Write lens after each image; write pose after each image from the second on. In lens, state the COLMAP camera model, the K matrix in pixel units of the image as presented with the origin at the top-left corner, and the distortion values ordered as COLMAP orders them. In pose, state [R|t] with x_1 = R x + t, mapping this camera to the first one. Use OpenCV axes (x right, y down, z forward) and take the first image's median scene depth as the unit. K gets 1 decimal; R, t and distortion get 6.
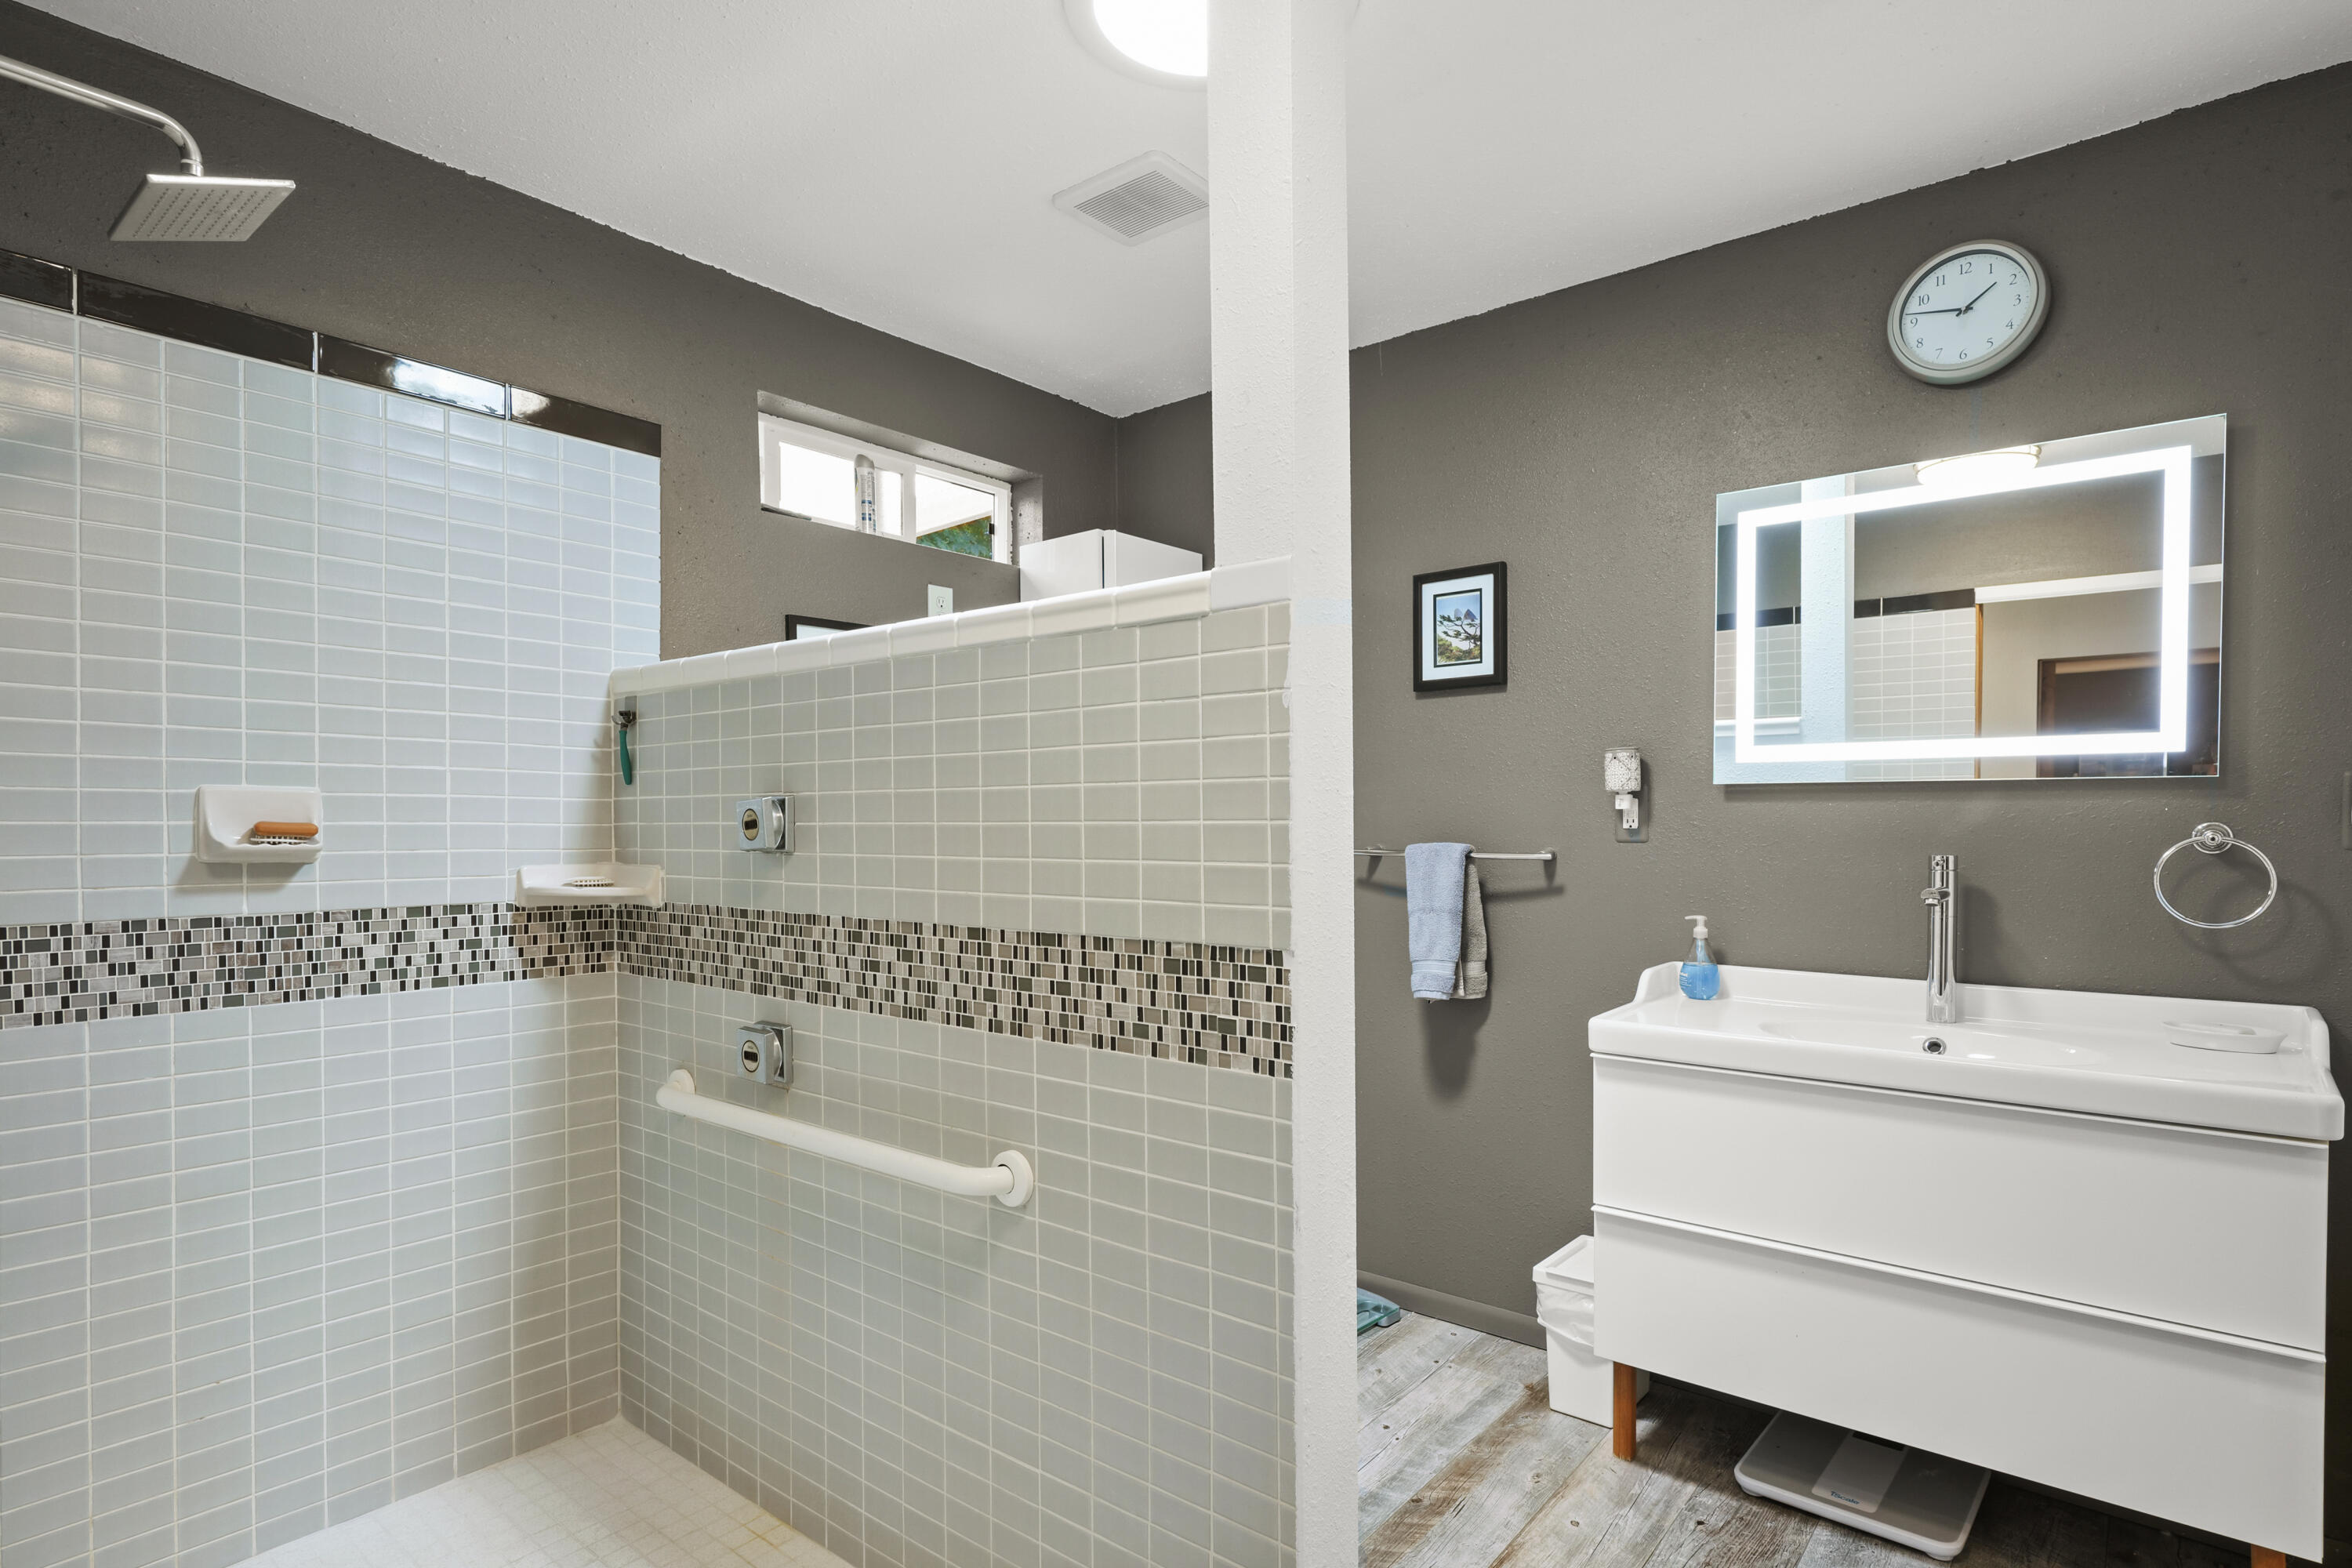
lens RADIAL K [[1202.0, 0, 1182.4], [0, 1202.0, 843.8], [0, 0, 1]] dist [-0.000826, 0.000411]
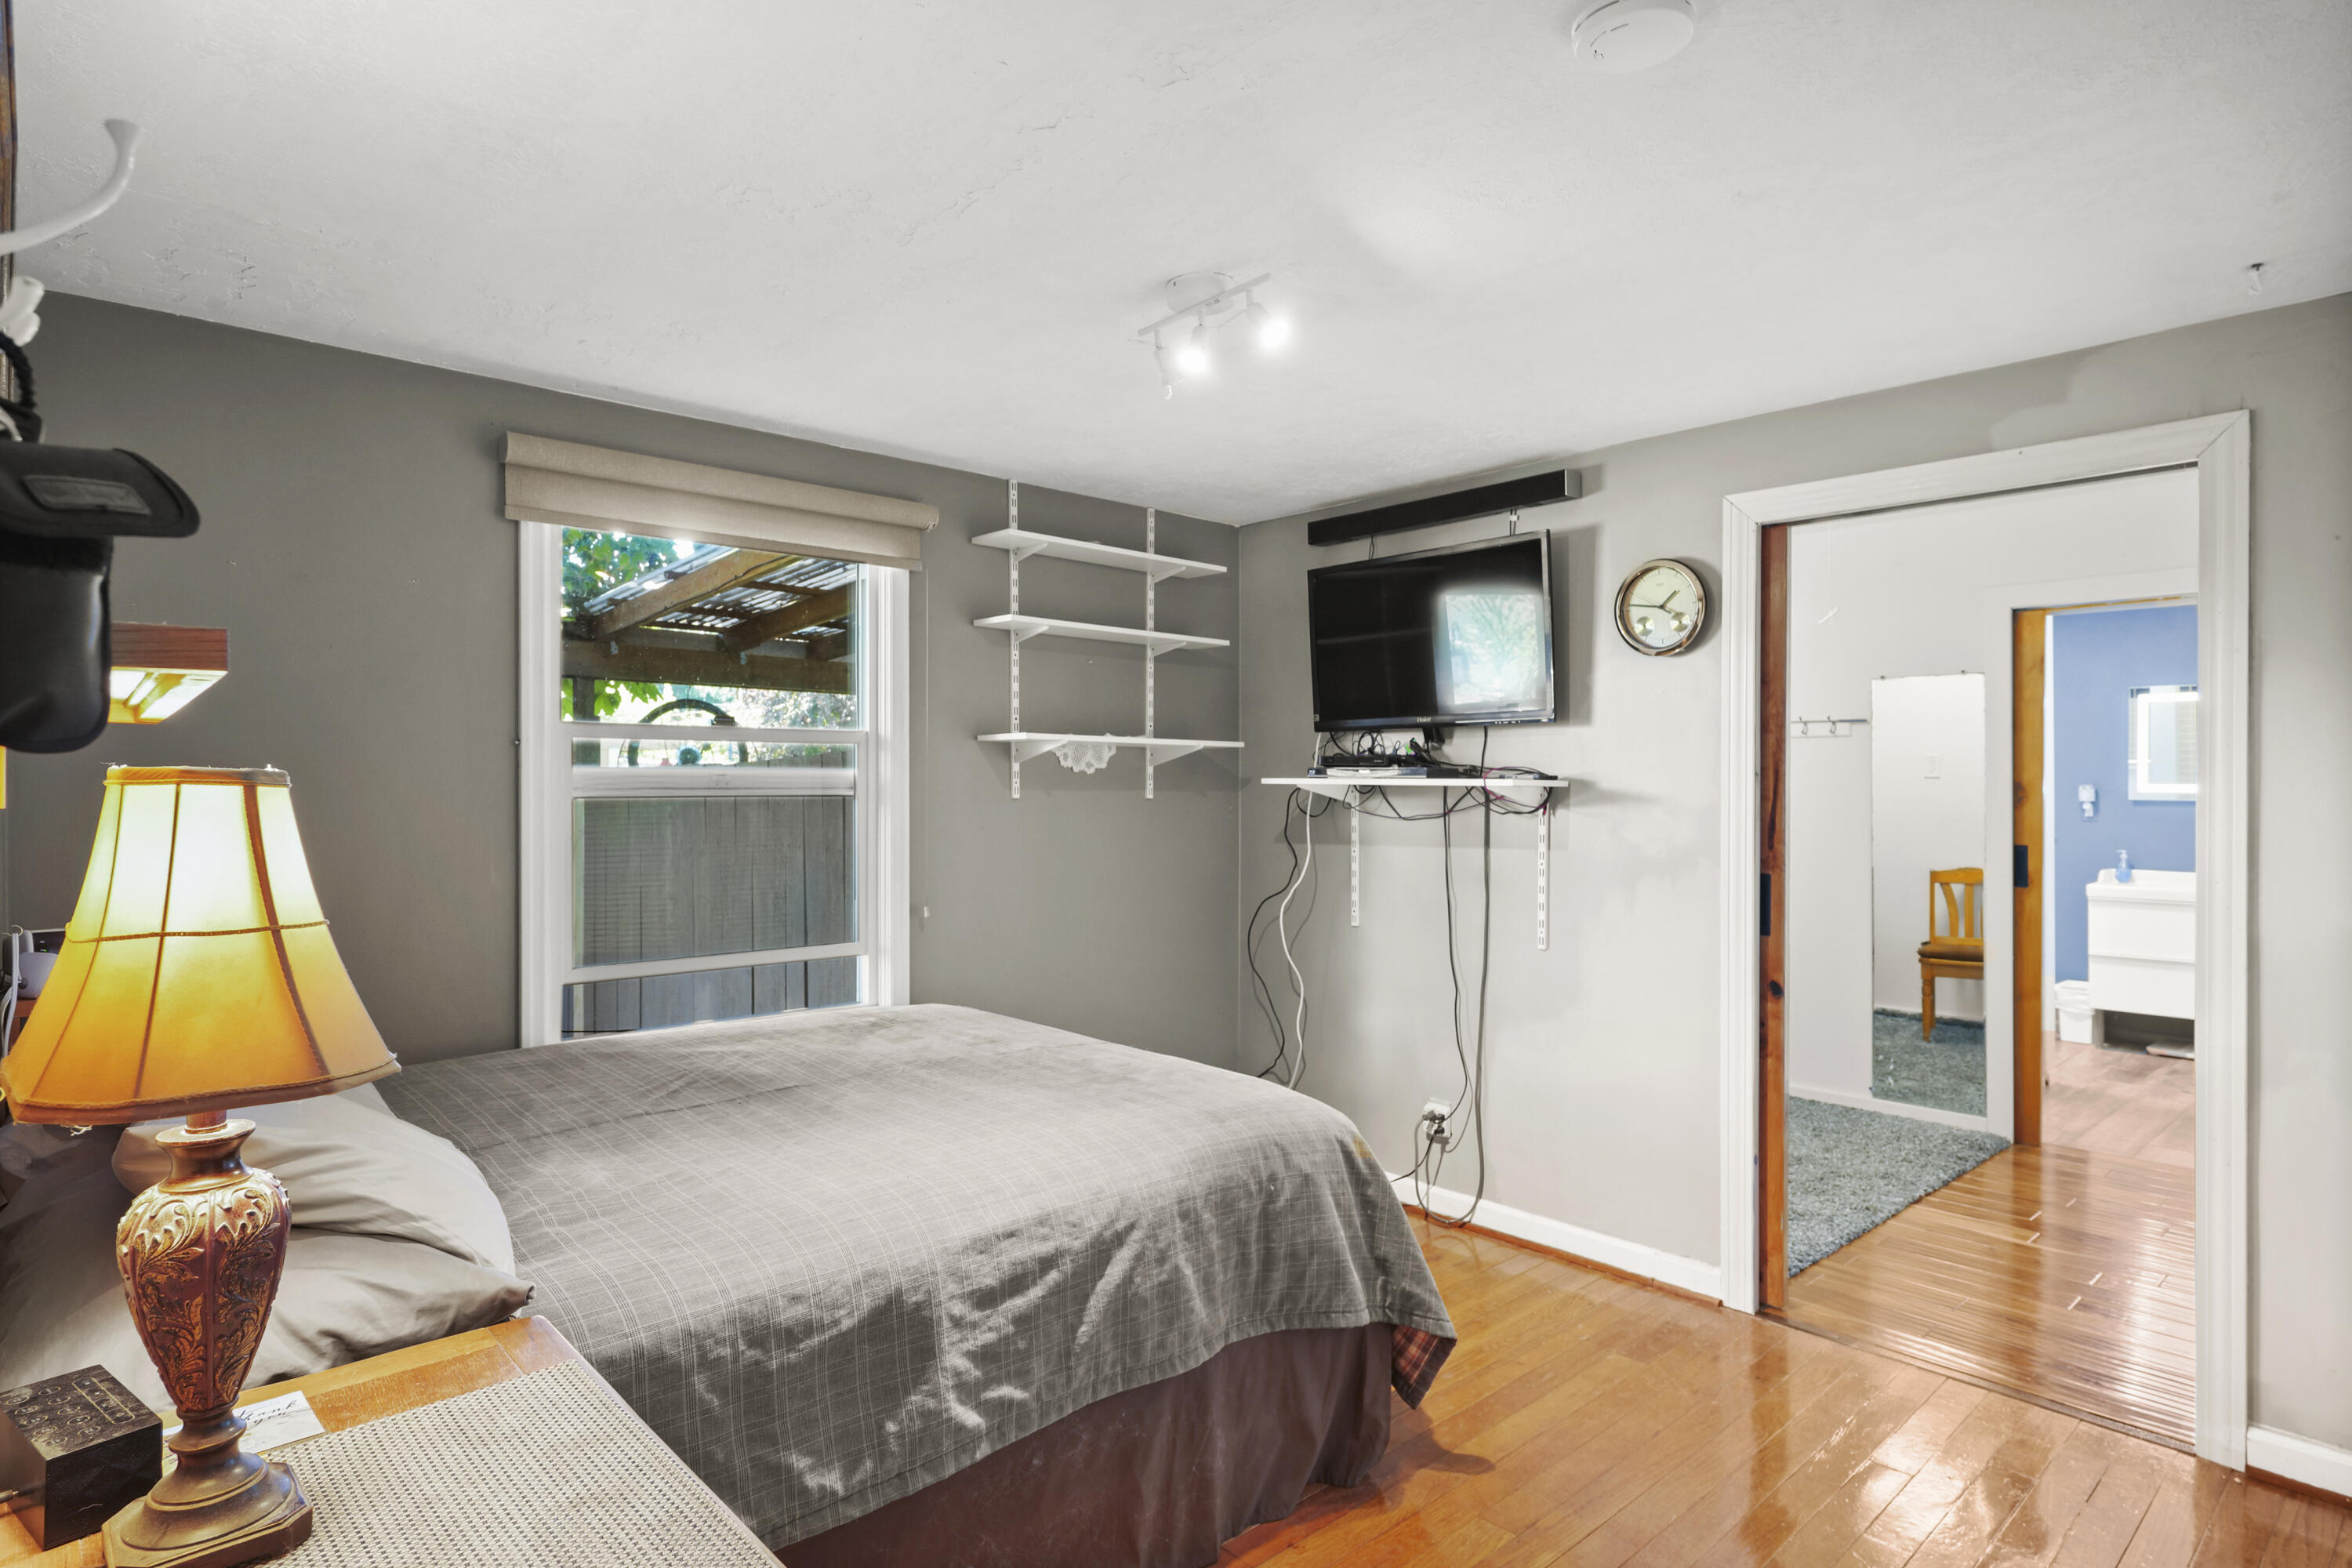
lens RADIAL K [[1271.6, 0, 1169.3], [0, 1271.6, 795.5], [0, 0, 1]] dist [0.006335, -0.001231]
pose [[0.990977, 0.003717, -0.133979, -1.399756], [-0.006115, 0.999828, -0.017492, 0.002885], [0.133891, 0.018154, 0.990830, -2.260901]]
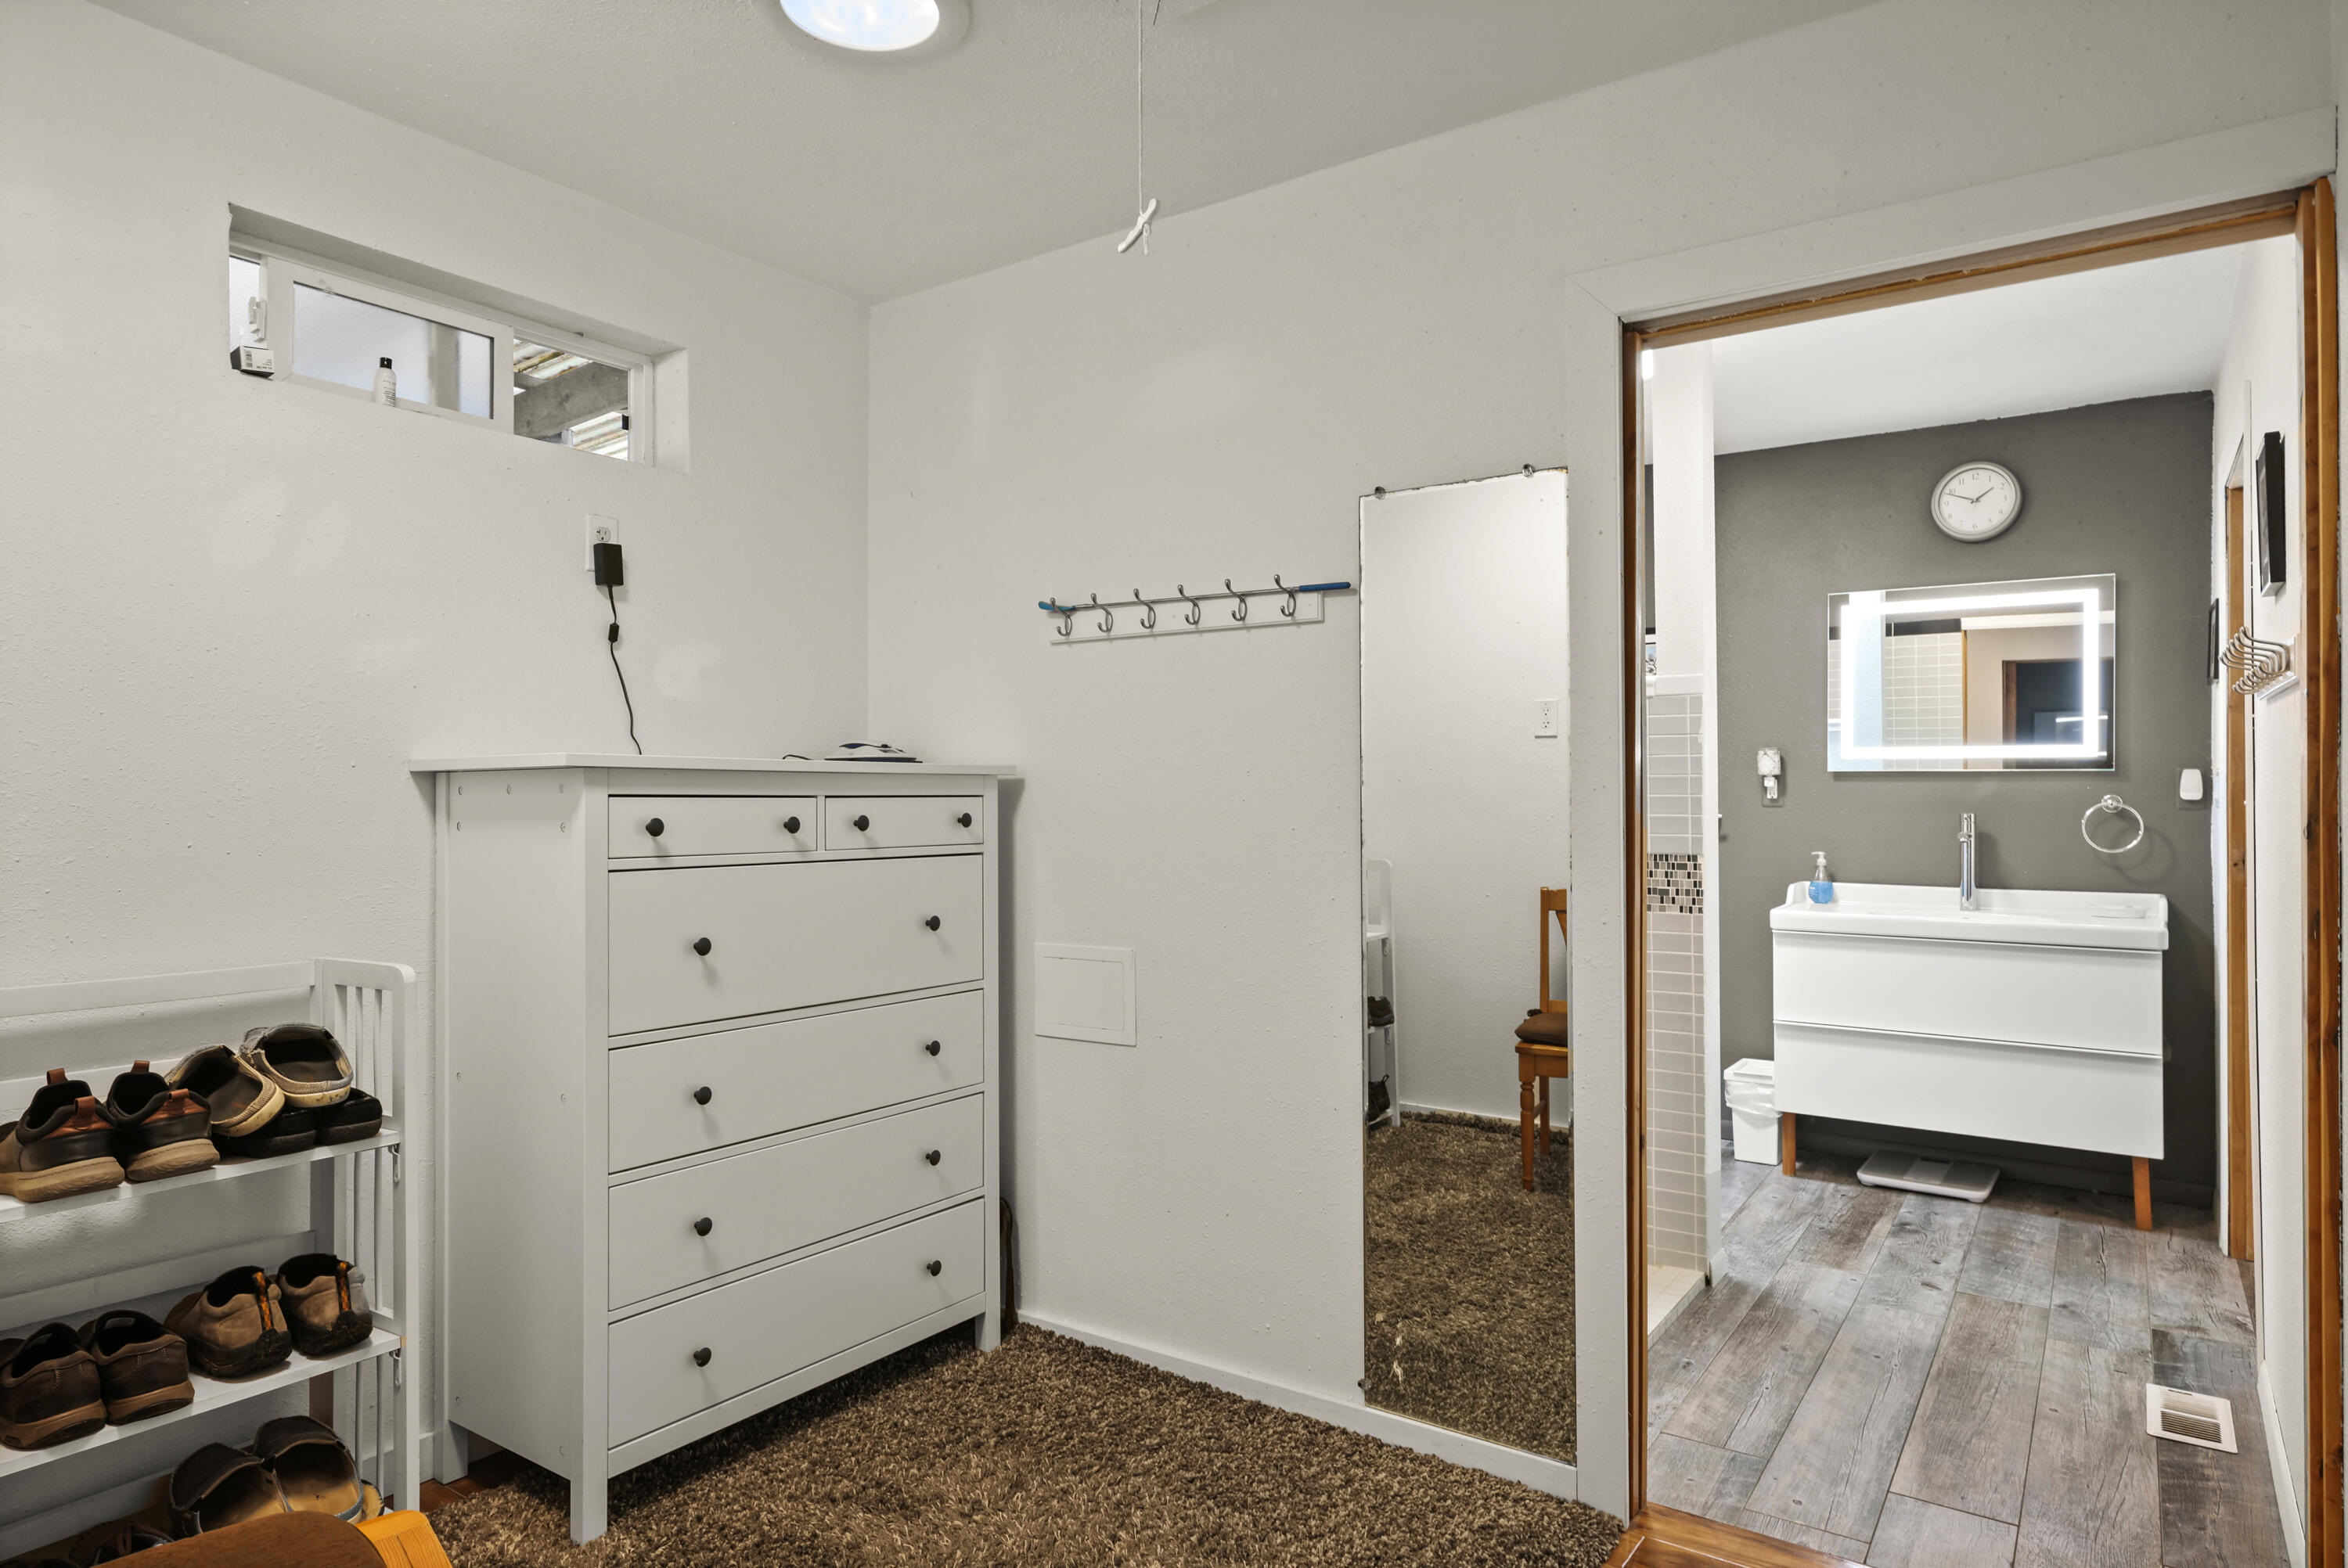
lens RADIAL K [[1349.8, 0, 1179.2], [0, 1349.8, 784.9], [0, 0, 1]] dist [0.003609, -0.000130]
pose [[0.996871, 0.000671, 0.079042, -0.657300], [0.001117, 0.999745, -0.022573, 0.010387], [-0.079037, 0.022591, 0.996616, -0.857076]]
